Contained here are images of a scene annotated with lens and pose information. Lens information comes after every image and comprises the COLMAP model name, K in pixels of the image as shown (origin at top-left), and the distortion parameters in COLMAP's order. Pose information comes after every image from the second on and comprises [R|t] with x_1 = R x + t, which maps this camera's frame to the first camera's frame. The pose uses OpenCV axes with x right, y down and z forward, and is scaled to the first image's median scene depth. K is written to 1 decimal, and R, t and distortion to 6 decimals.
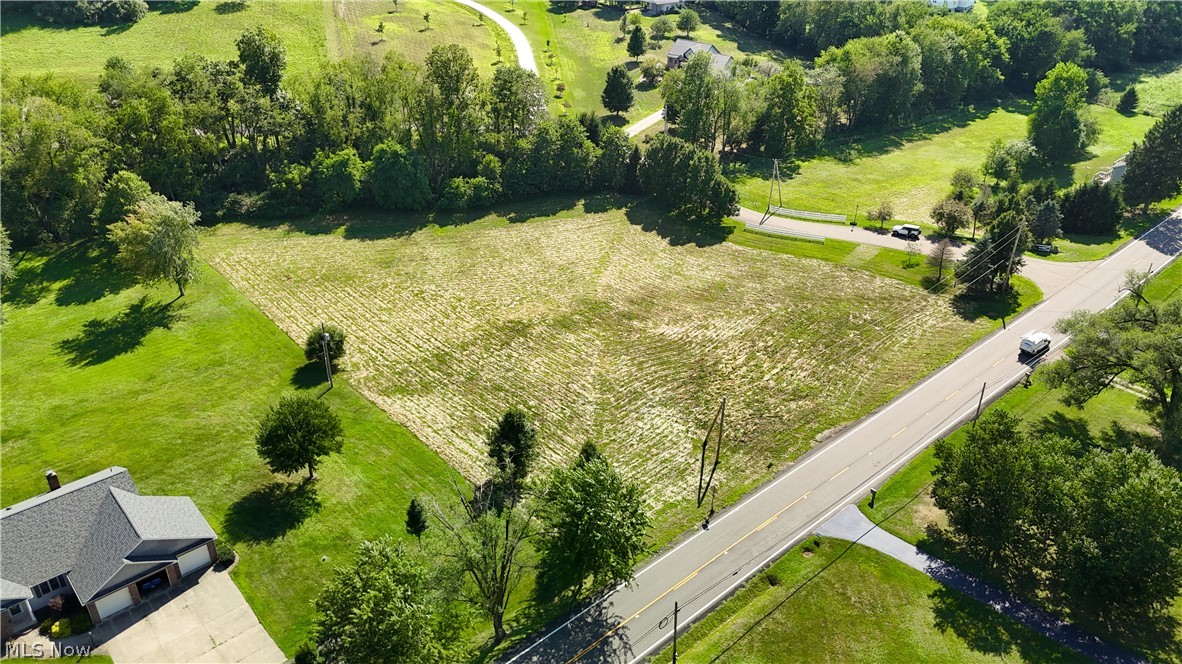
lens RADIAL K [[867.0, 0, 591.0], [0, 867.0, 332.0], [0, 0, 1]] dist [0.077072, -0.074694]
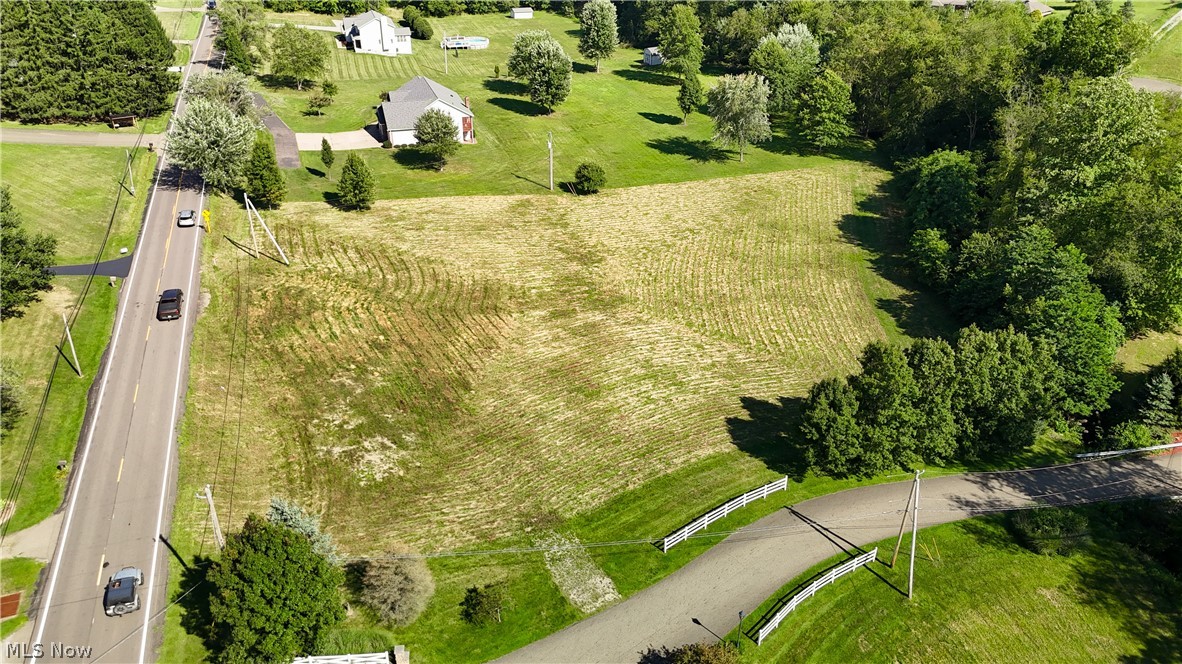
lens RADIAL K [[867.0, 0, 591.0], [0, 867.0, 332.0], [0, 0, 1]] dist [0.077072, -0.074694]
pose [[-0.390633, 0.429217, -0.814358, 0.594445], [-0.486817, 0.654500, 0.578480, -0.416483], [0.781290, 0.622417, -0.046719, 0.907509]]
